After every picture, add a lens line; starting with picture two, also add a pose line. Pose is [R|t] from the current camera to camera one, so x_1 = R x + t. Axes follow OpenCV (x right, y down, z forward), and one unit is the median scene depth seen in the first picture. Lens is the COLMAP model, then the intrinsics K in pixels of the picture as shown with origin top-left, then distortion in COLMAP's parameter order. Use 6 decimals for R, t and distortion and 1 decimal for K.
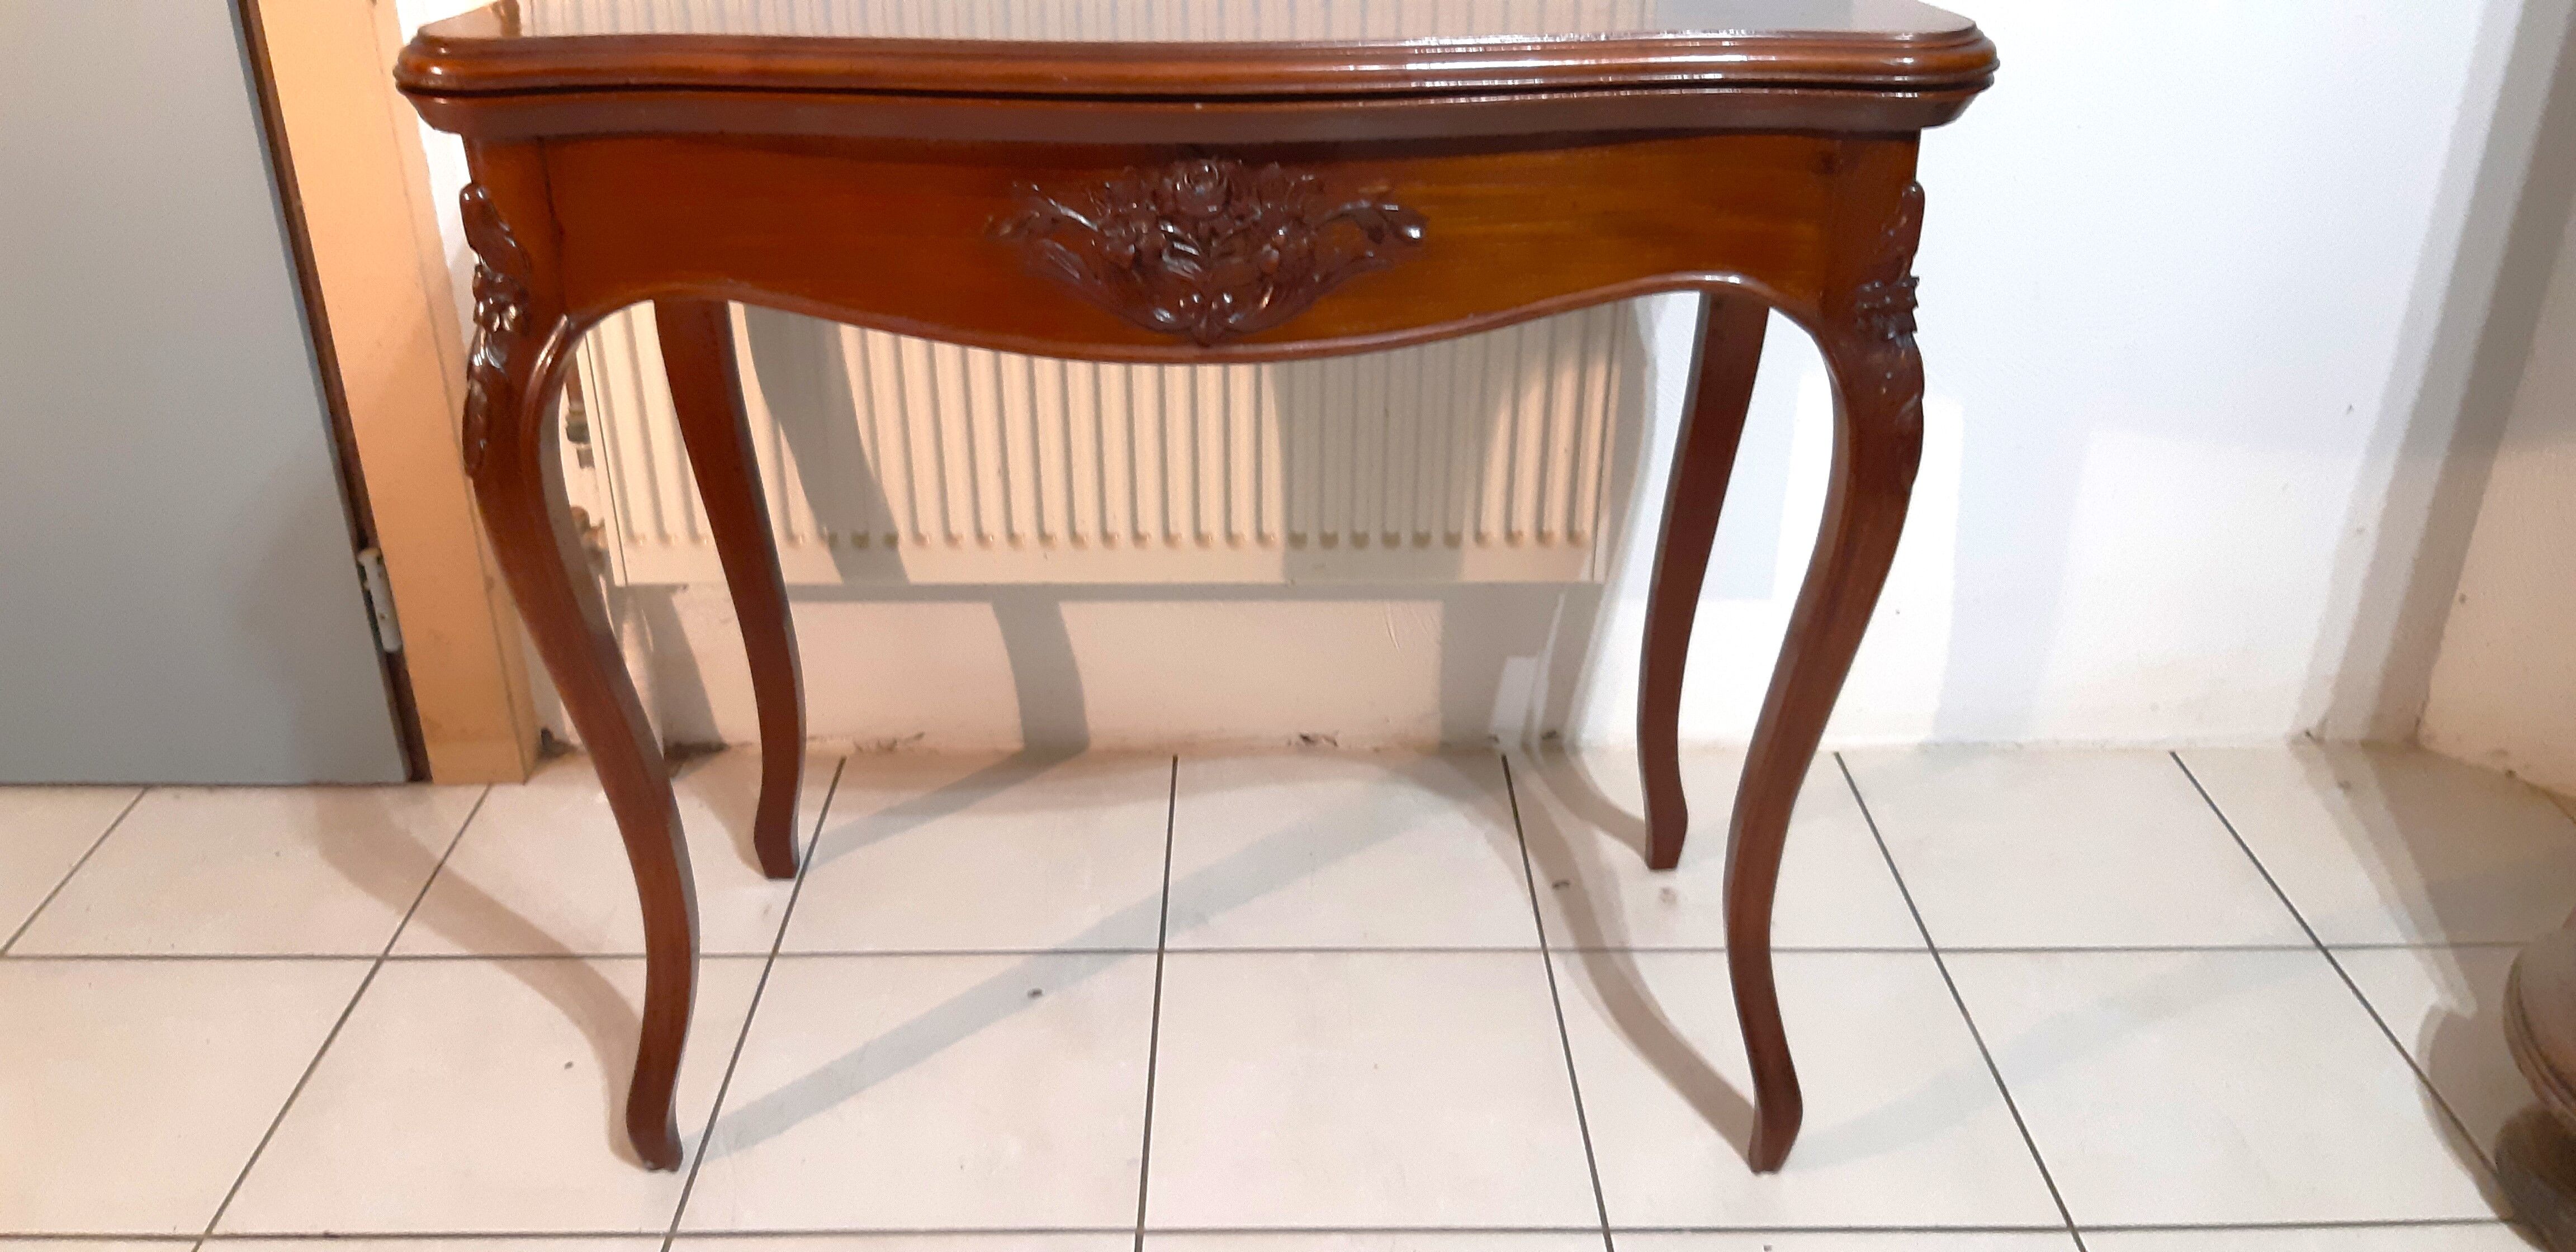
lens RADIAL K [[2056.2, 0, 1285.7], [0, 2056.2, 615.6], [0, 0, 1]] dist [-0.010351, -0.093138]
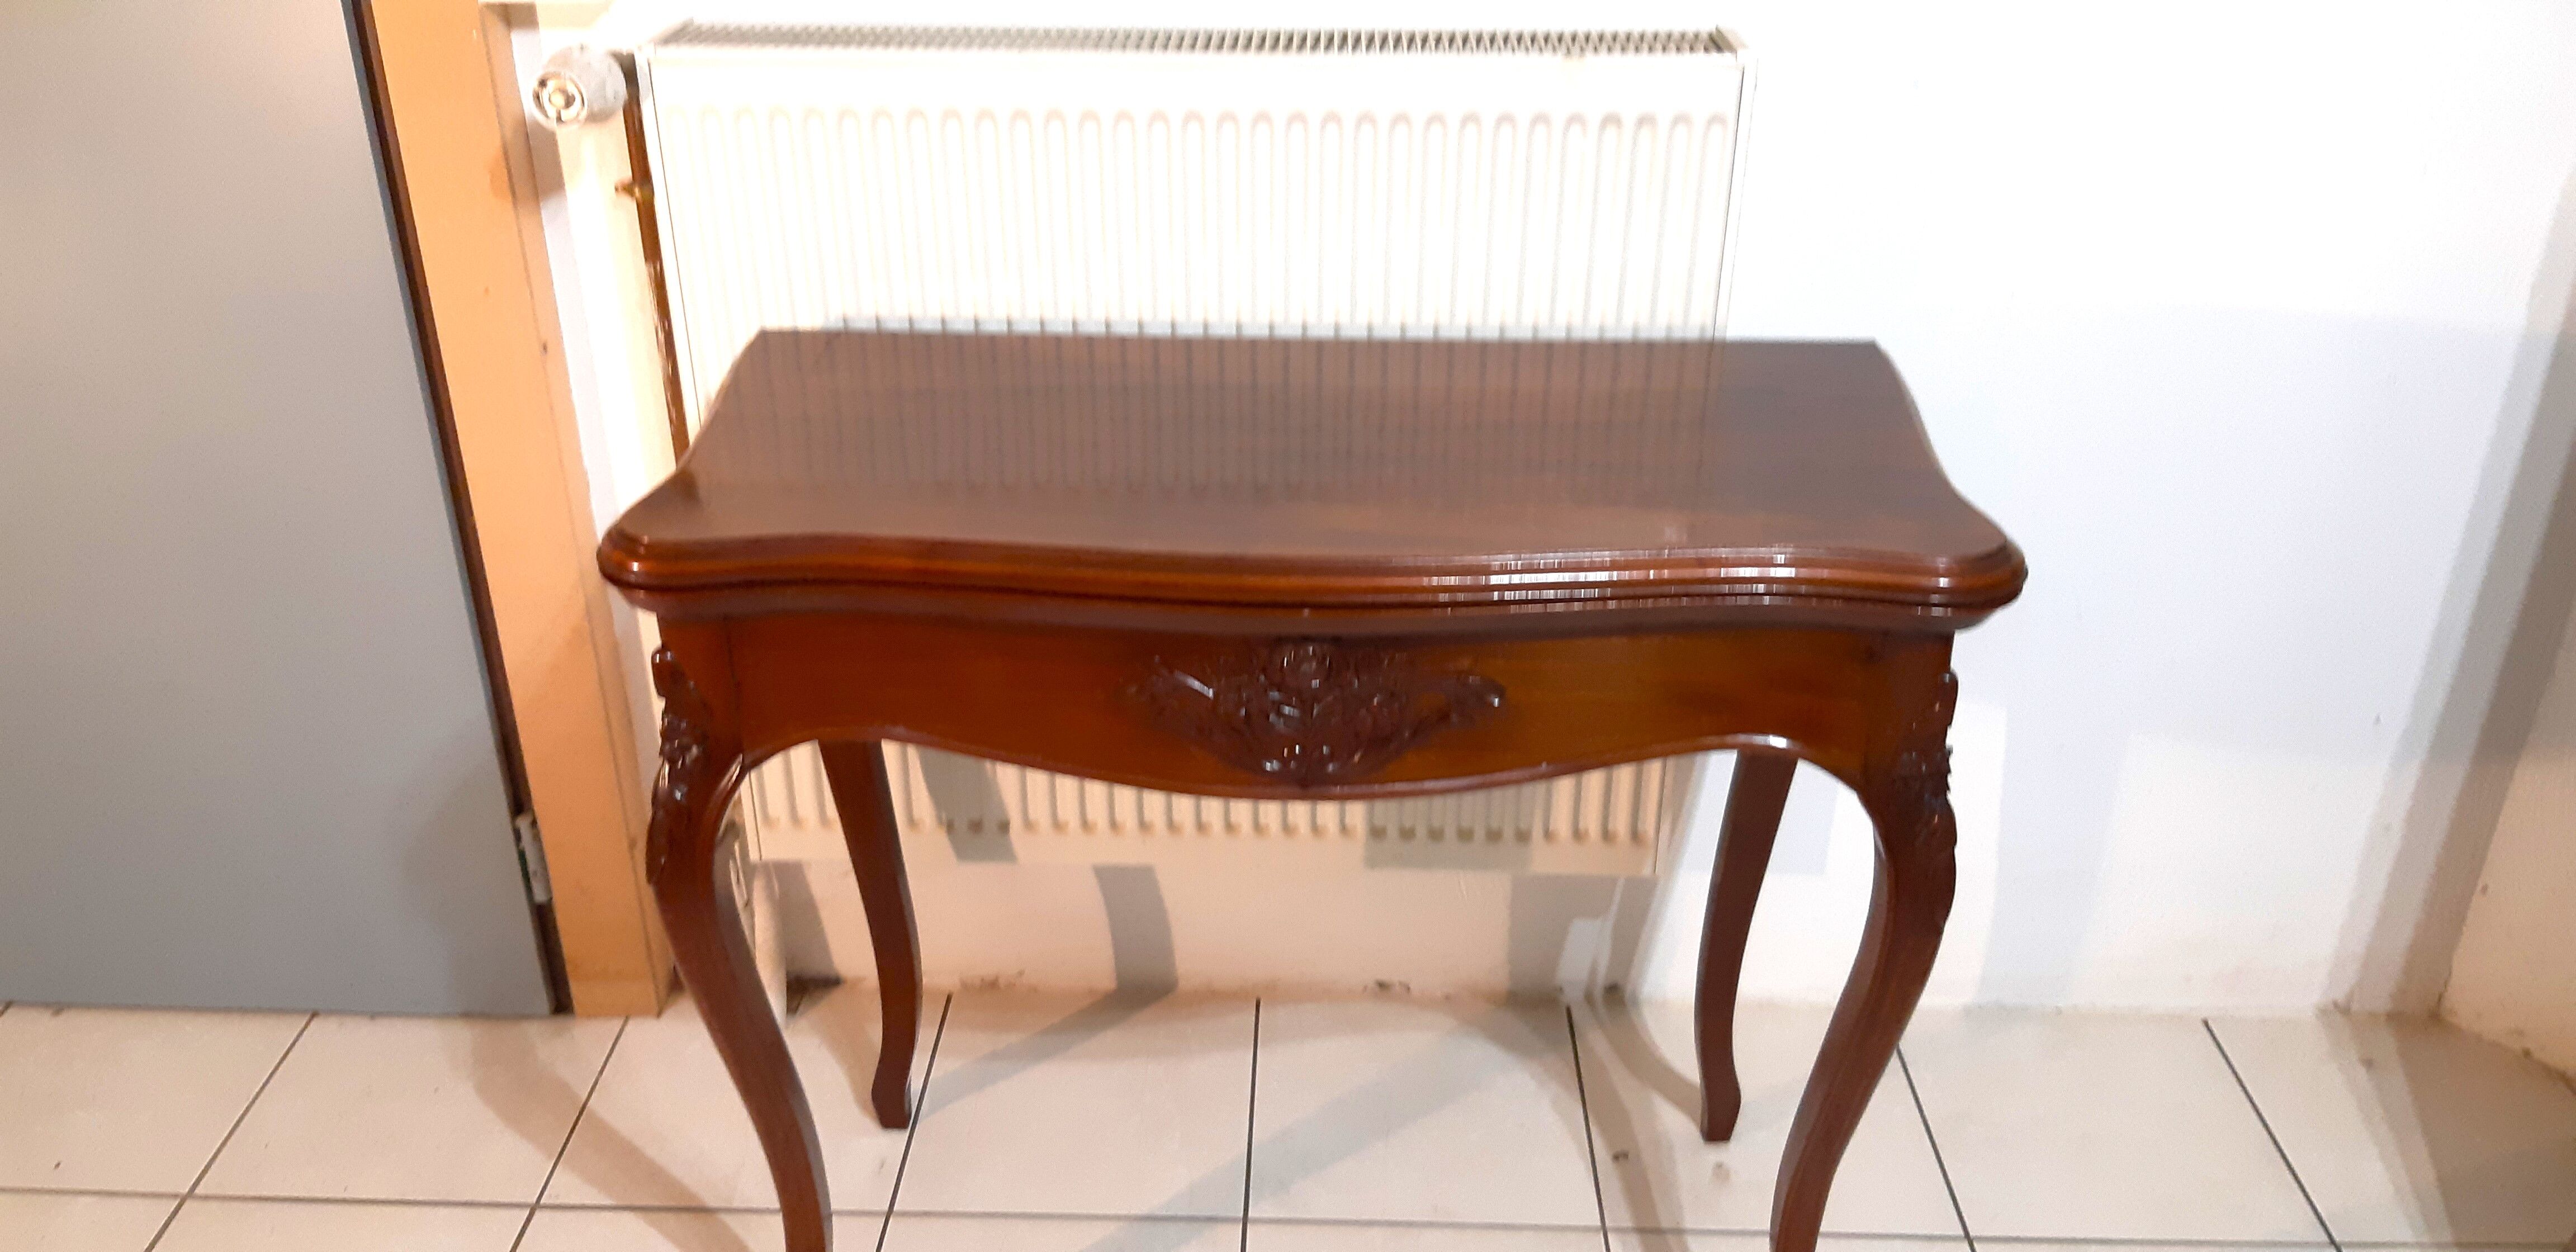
lens RADIAL K [[2056.2, 0, 1264.2], [0, 2056.2, 569.7], [0, 0, 1]] dist [-0.010351, -0.093138]
pose [[0.999020, 0.015425, -0.041477, -0.011919], [-0.016201, 0.999699, -0.018447, -0.158980], [0.041180, 0.019101, 0.998969, -0.082871]]
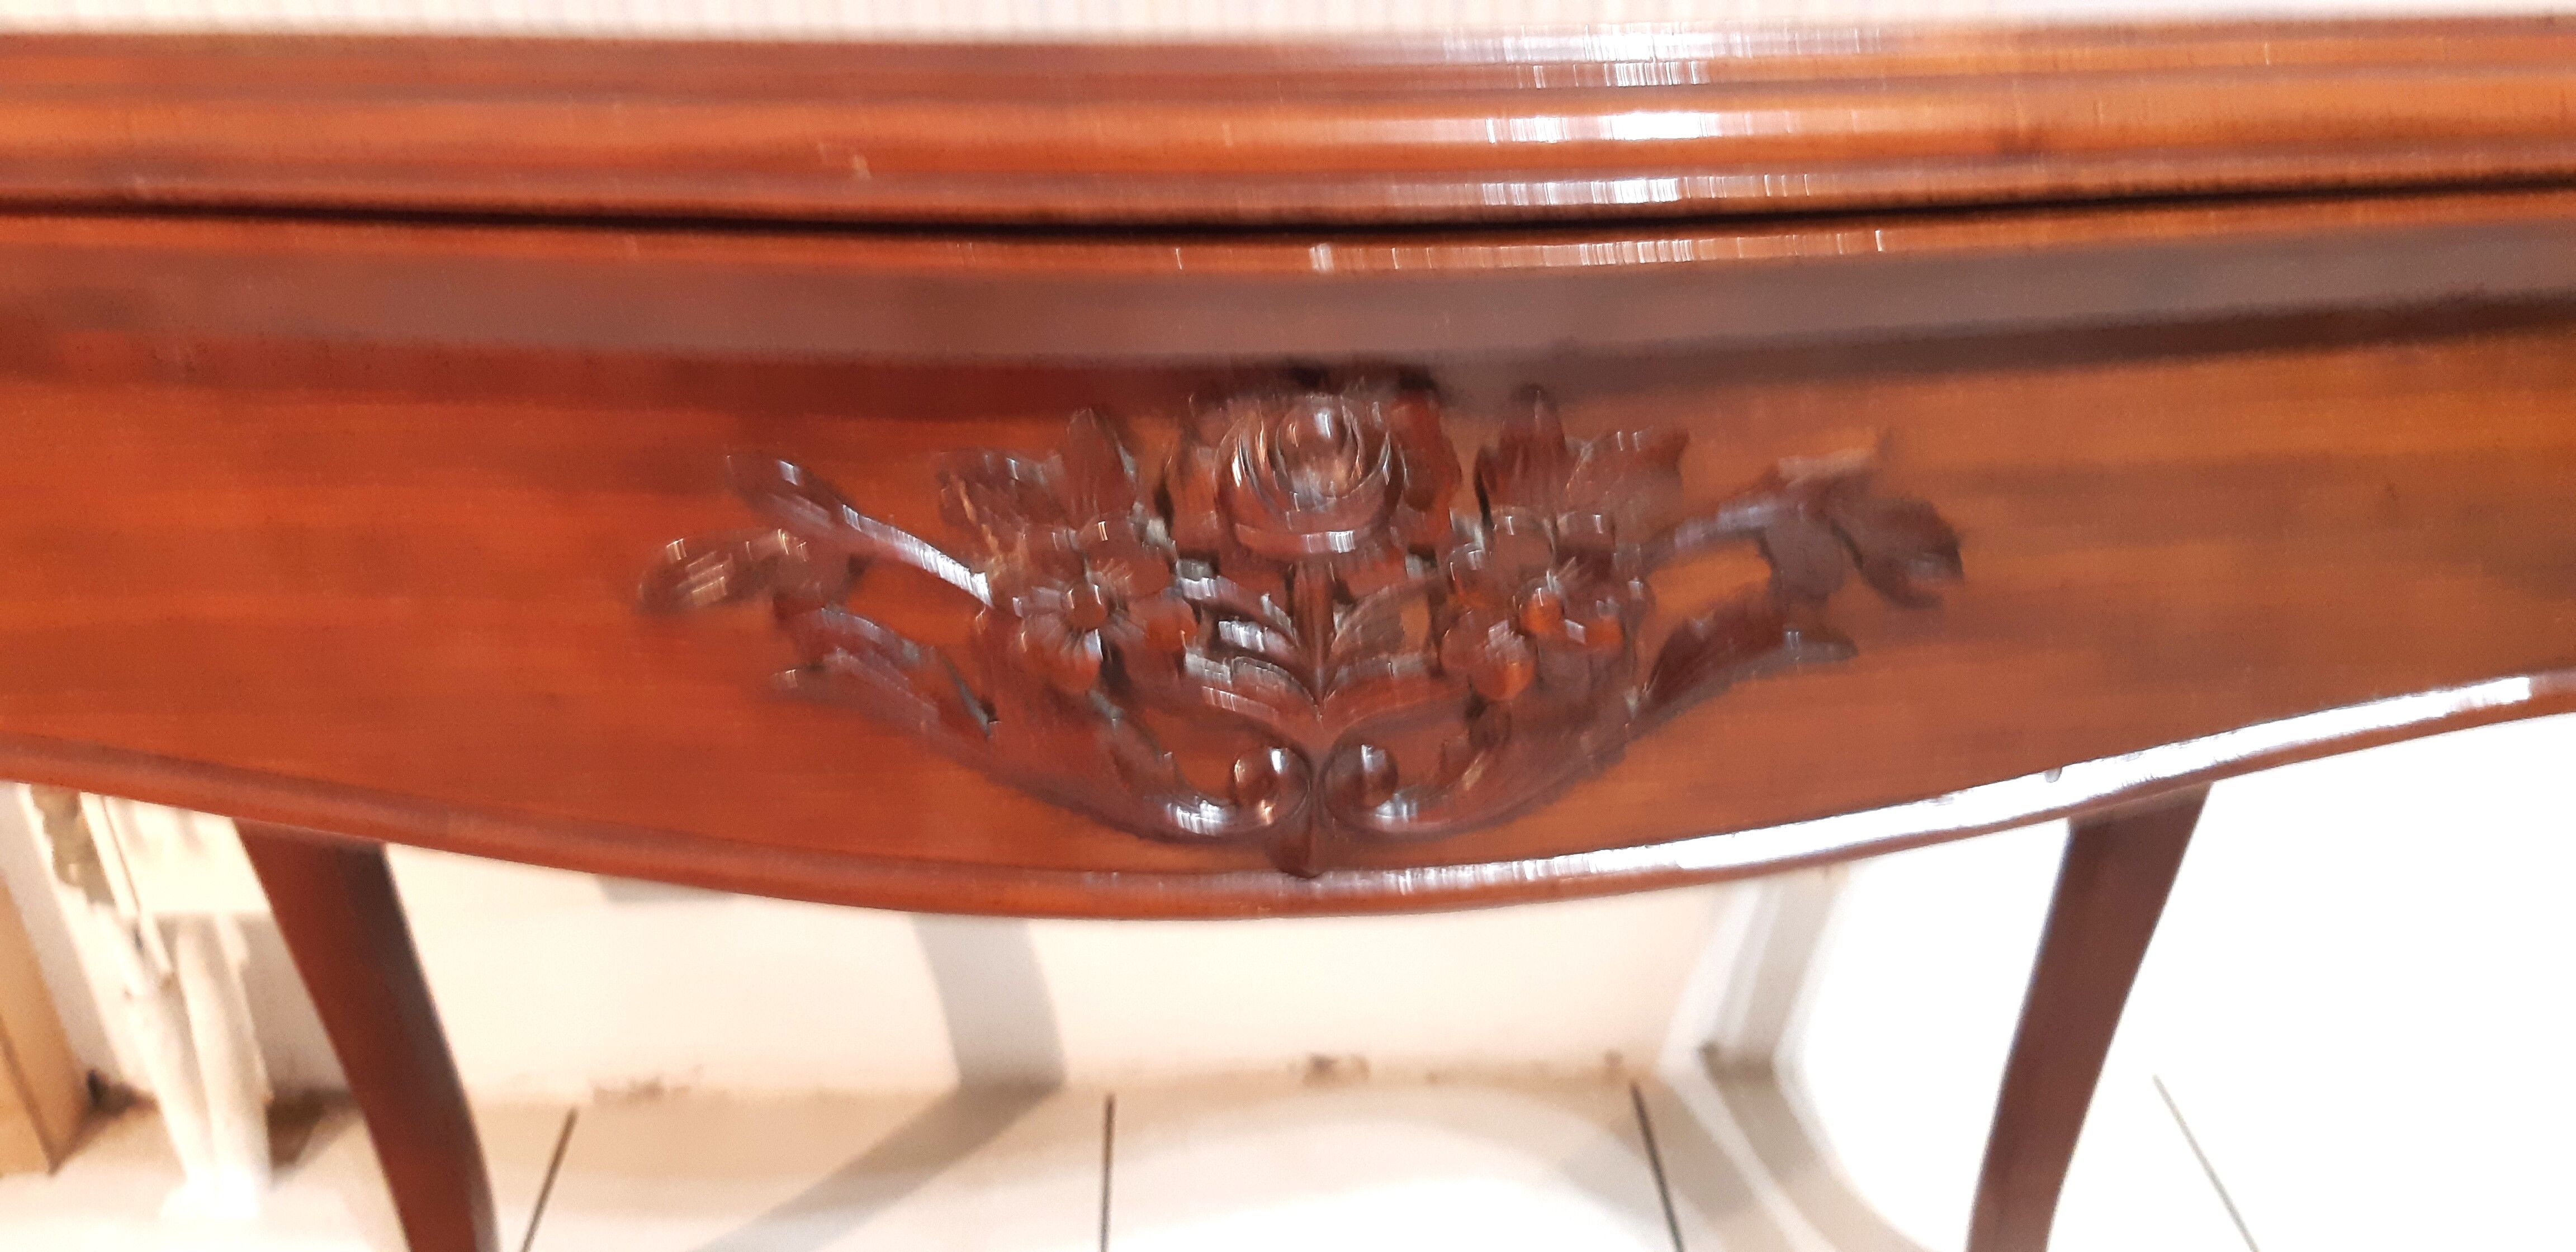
lens RADIAL K [[2056.2, 0, 1278.7], [0, 2056.2, 641.6], [0, 0, 1]] dist [-0.010351, -0.093138]
pose [[0.998042, -0.019376, 0.059470, -0.043596], [0.014737, 0.996885, 0.077484, -0.137859], [-0.060786, -0.076456, 0.995218, 0.450715]]
